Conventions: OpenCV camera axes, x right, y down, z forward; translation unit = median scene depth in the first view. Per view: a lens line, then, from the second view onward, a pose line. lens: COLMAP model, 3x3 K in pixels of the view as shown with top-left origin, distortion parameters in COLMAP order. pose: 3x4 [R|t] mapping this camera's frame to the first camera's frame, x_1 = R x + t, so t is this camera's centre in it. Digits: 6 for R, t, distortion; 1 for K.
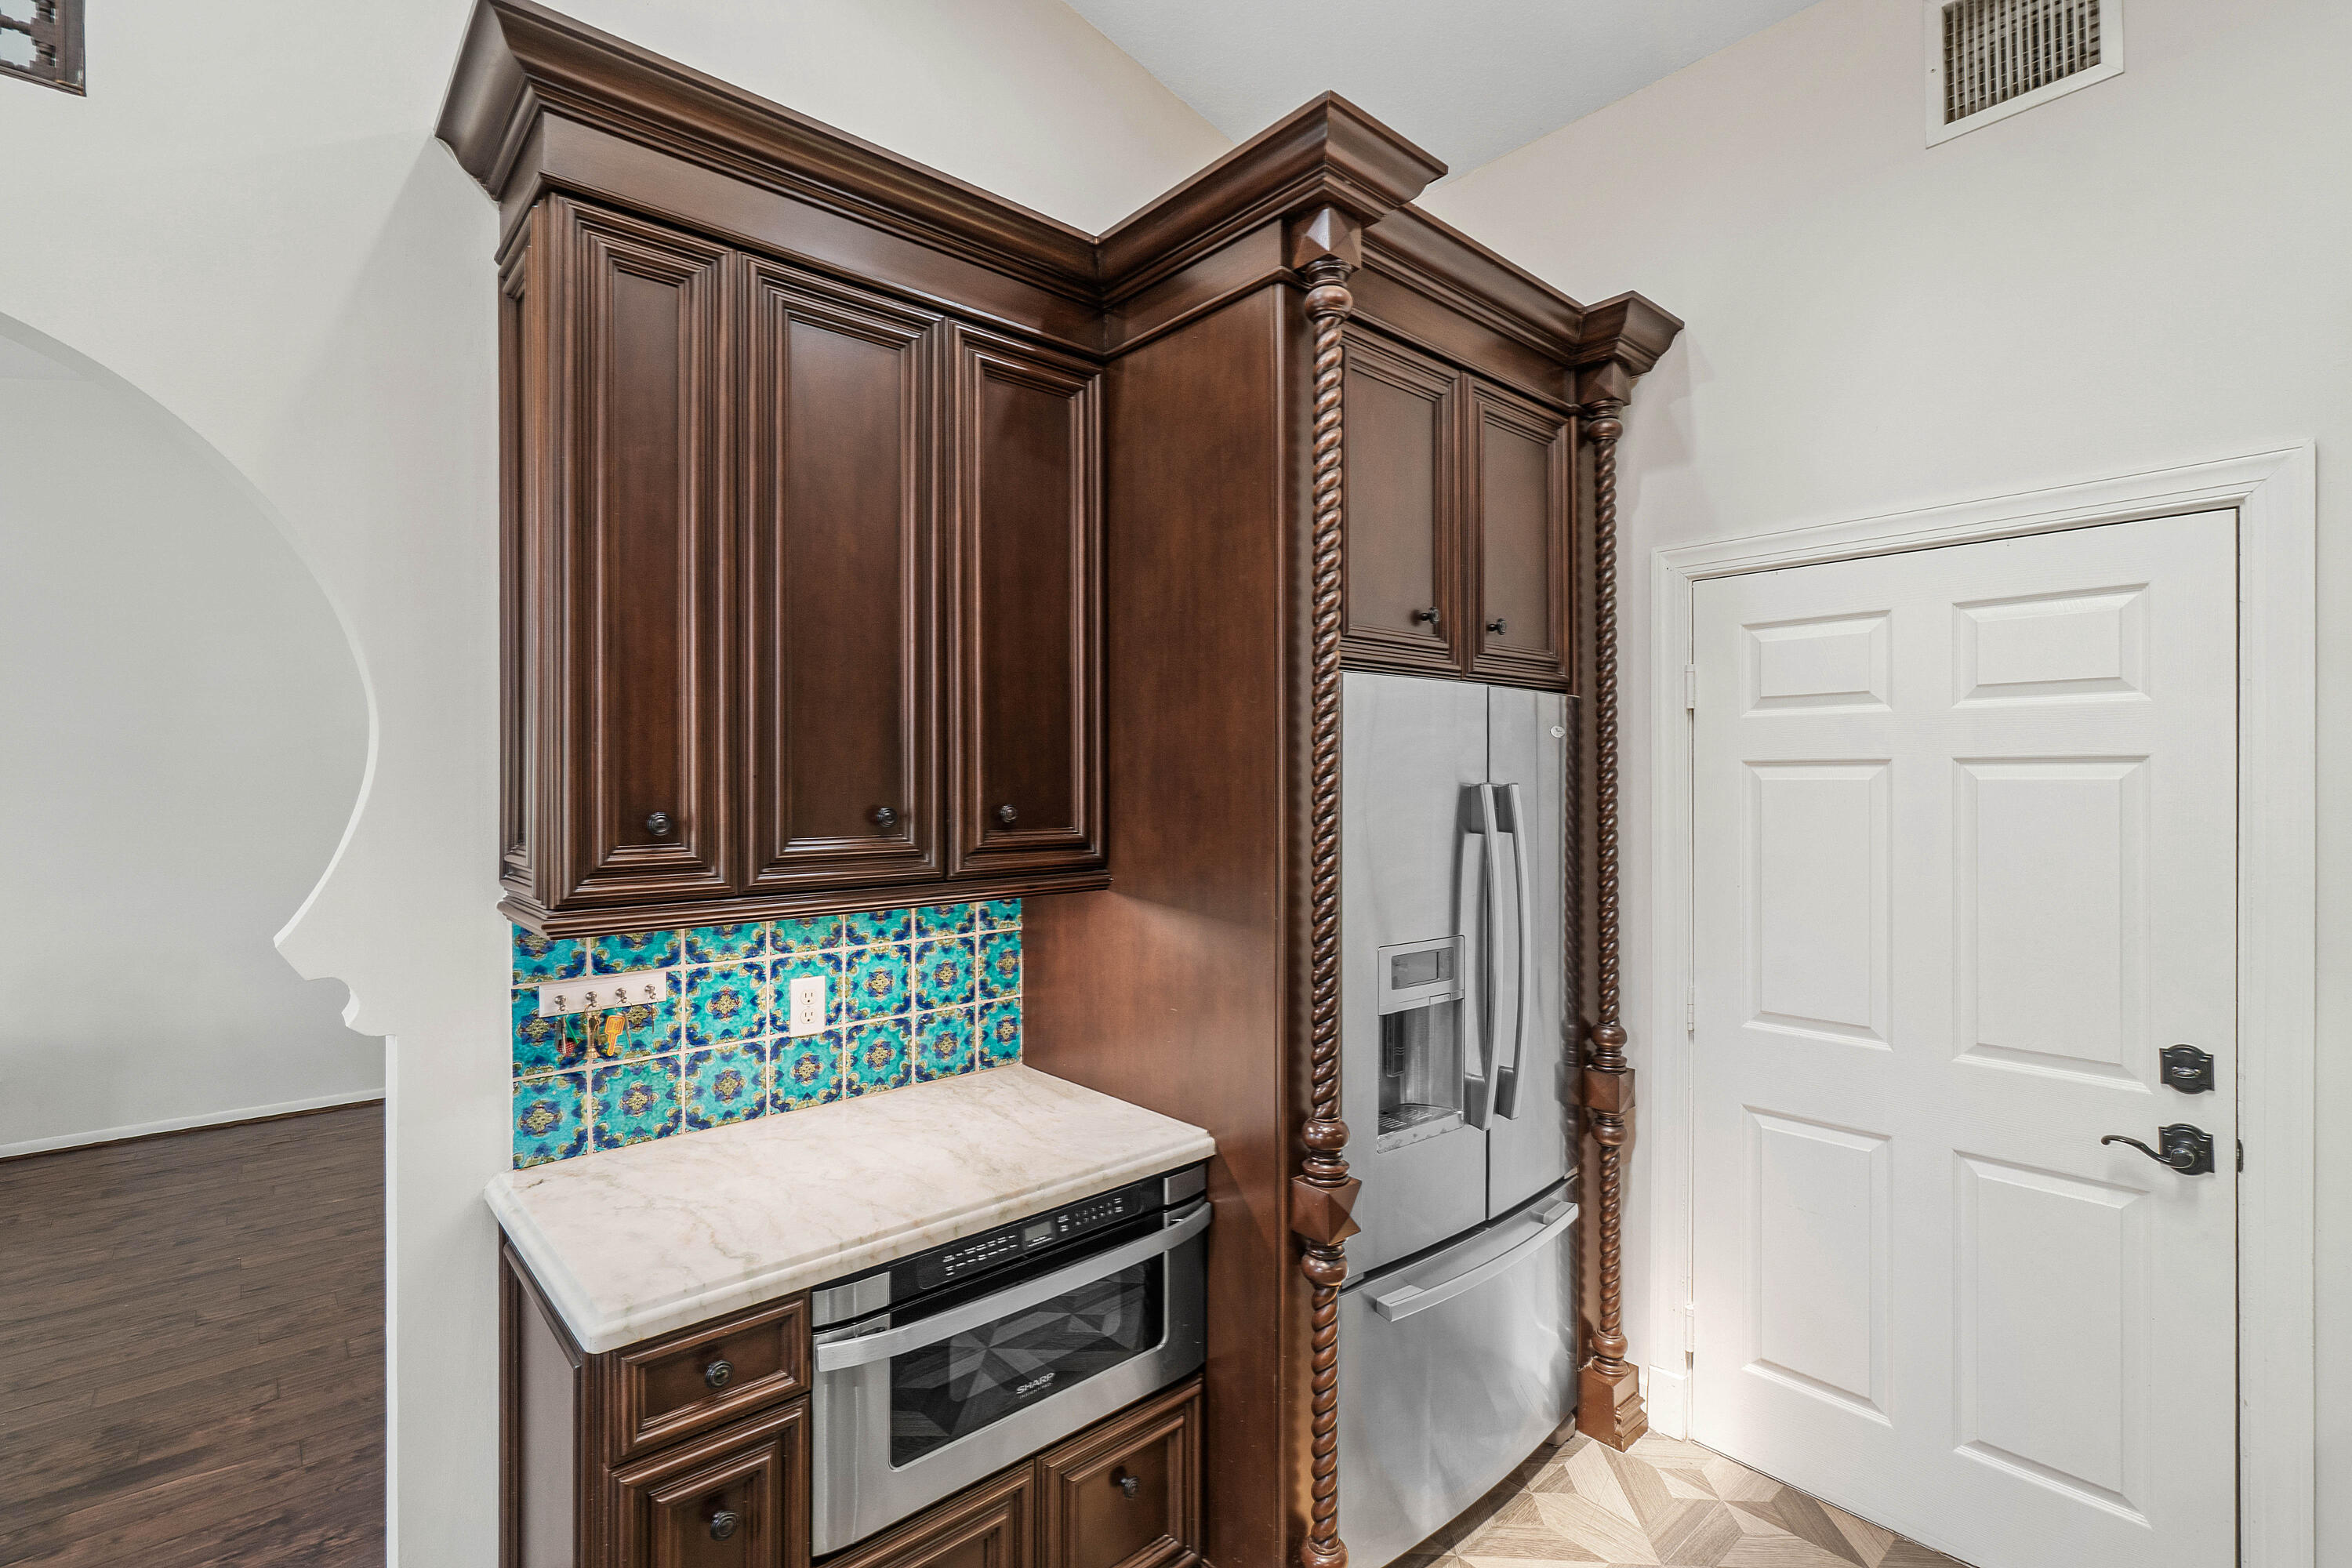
lens RADIAL K [[984.7, 0, 1172.4], [0, 984.7, 770.9], [0, 0, 1]] dist [-0.000585, 0.000557]
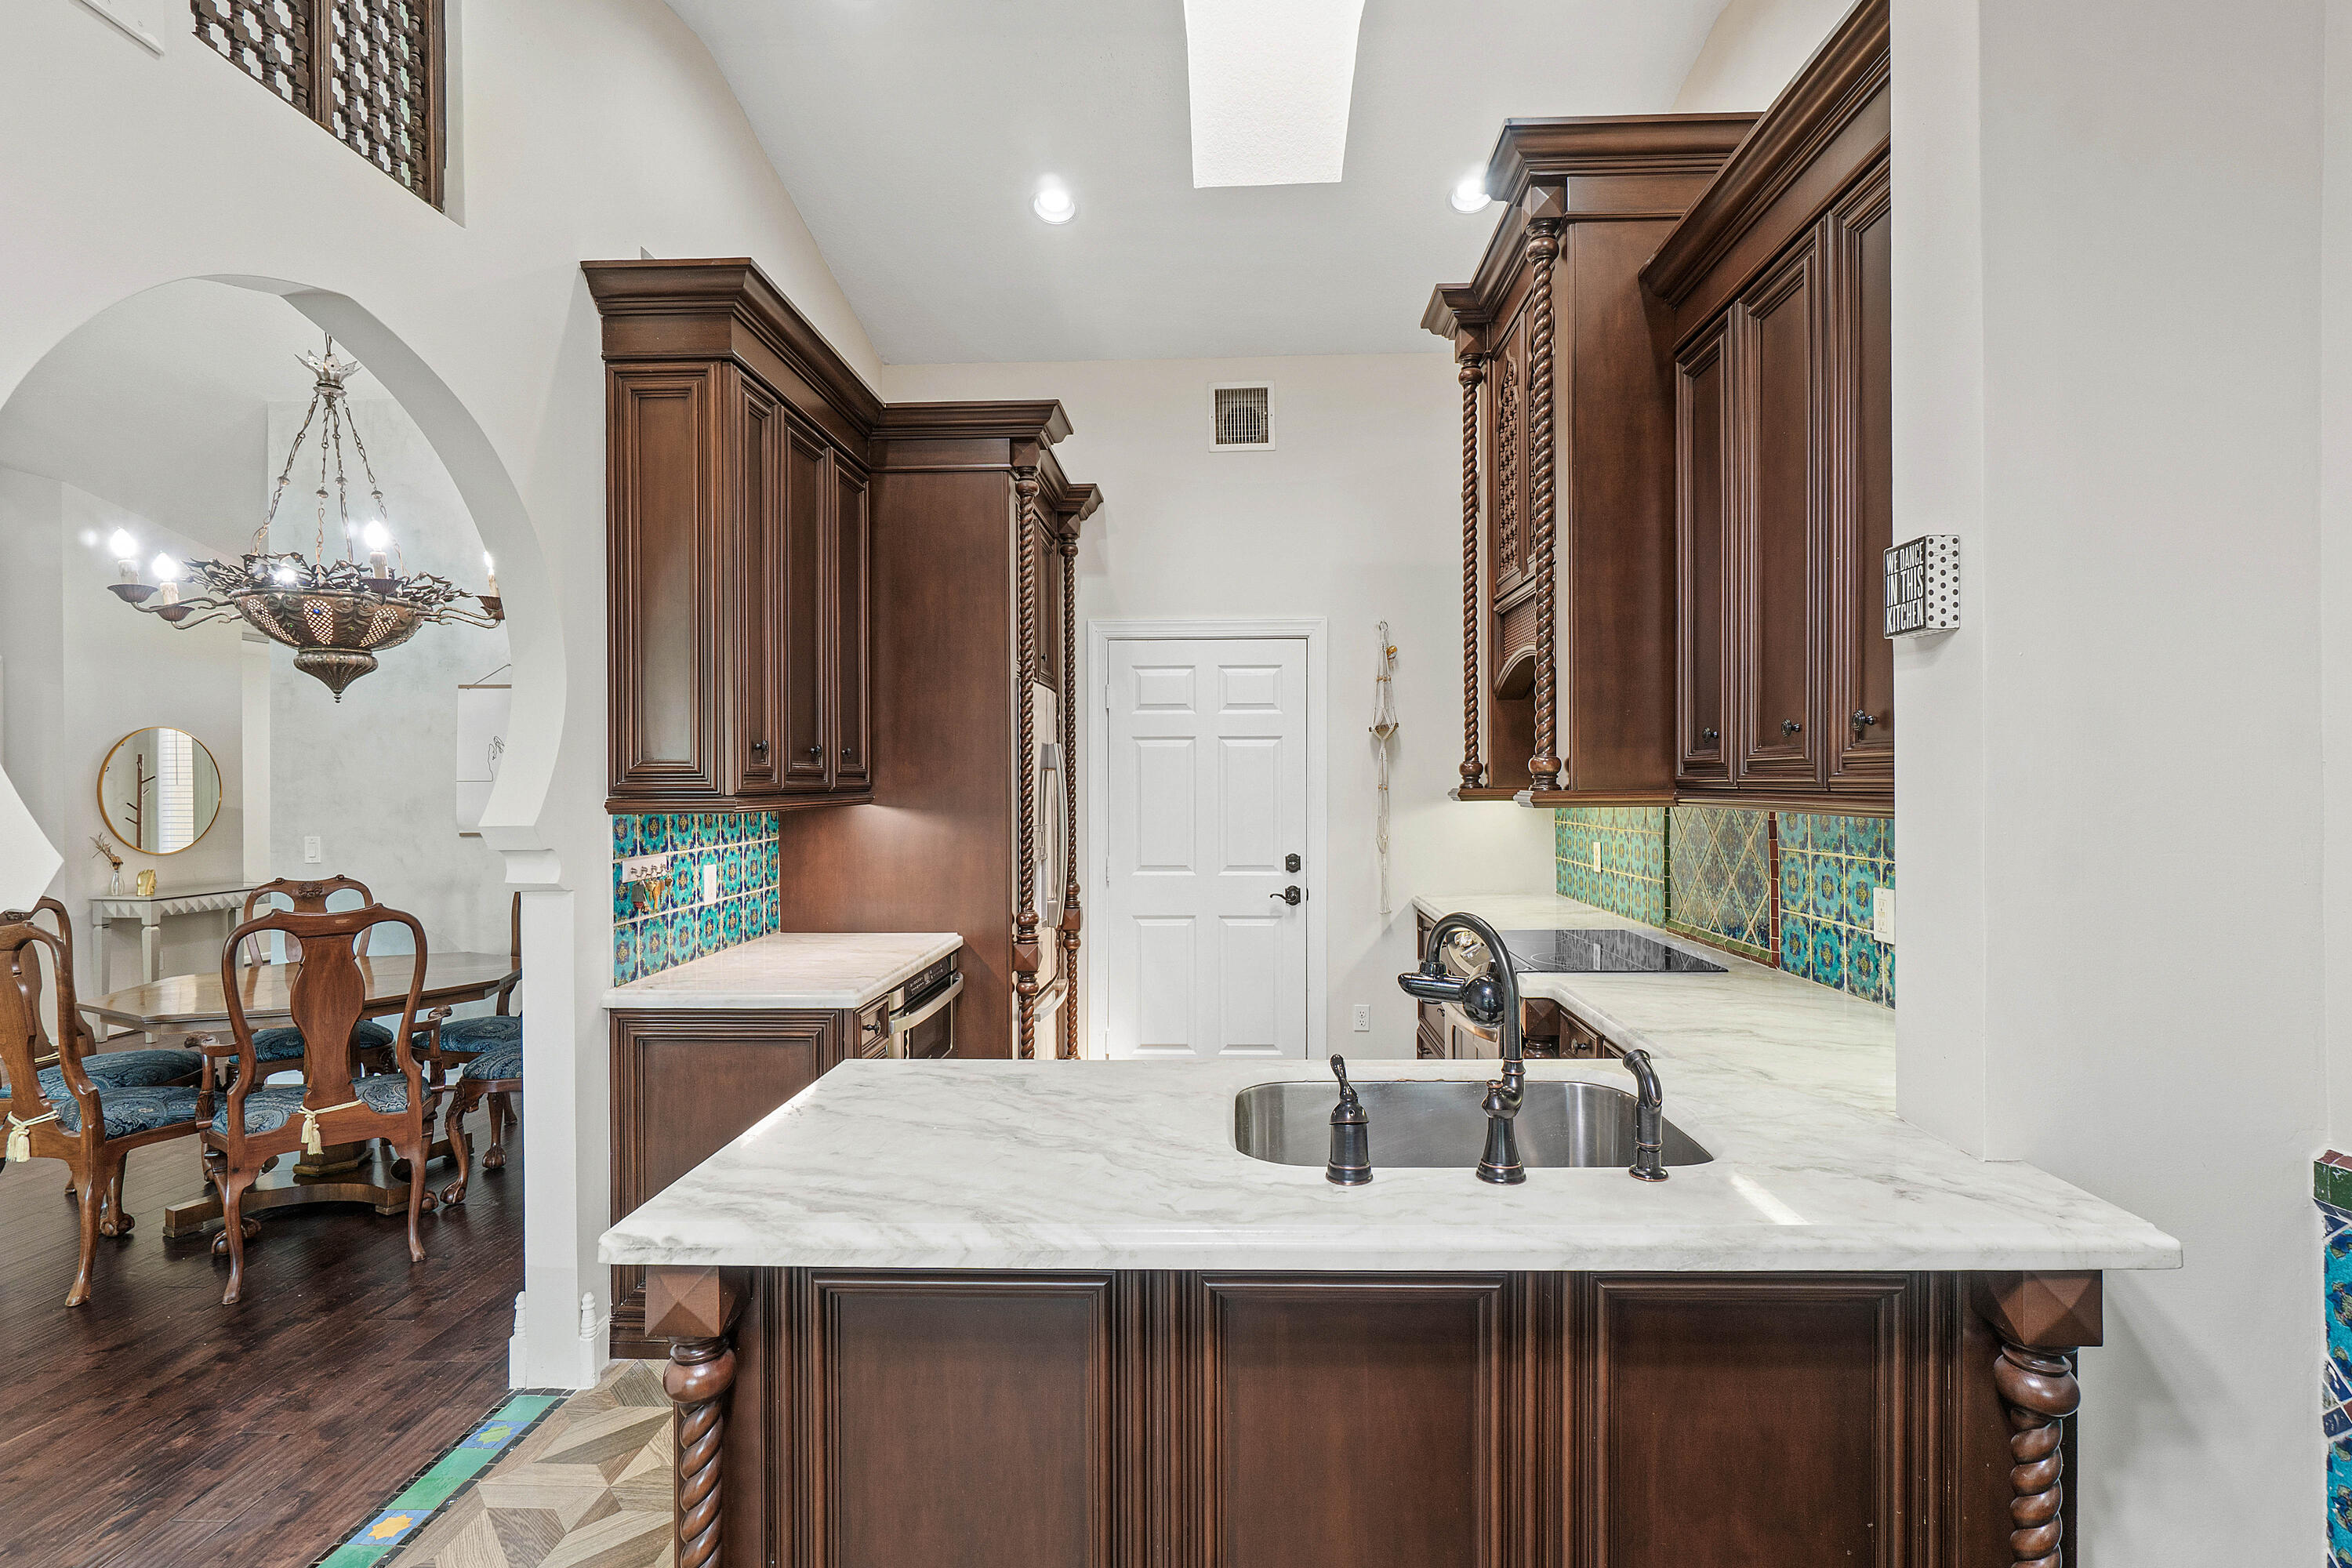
lens RADIAL K [[1059.8, 0, 1173.7], [0, 1059.8, 773.7], [0, 0, 1]] dist [-0.001353, -0.001029]
pose [[0.682074, 0.002656, 0.731279, -1.123122], [-0.002659, 0.999996, -0.001152, 0.081949], [-0.731279, -0.001159, 0.682078, -0.597587]]
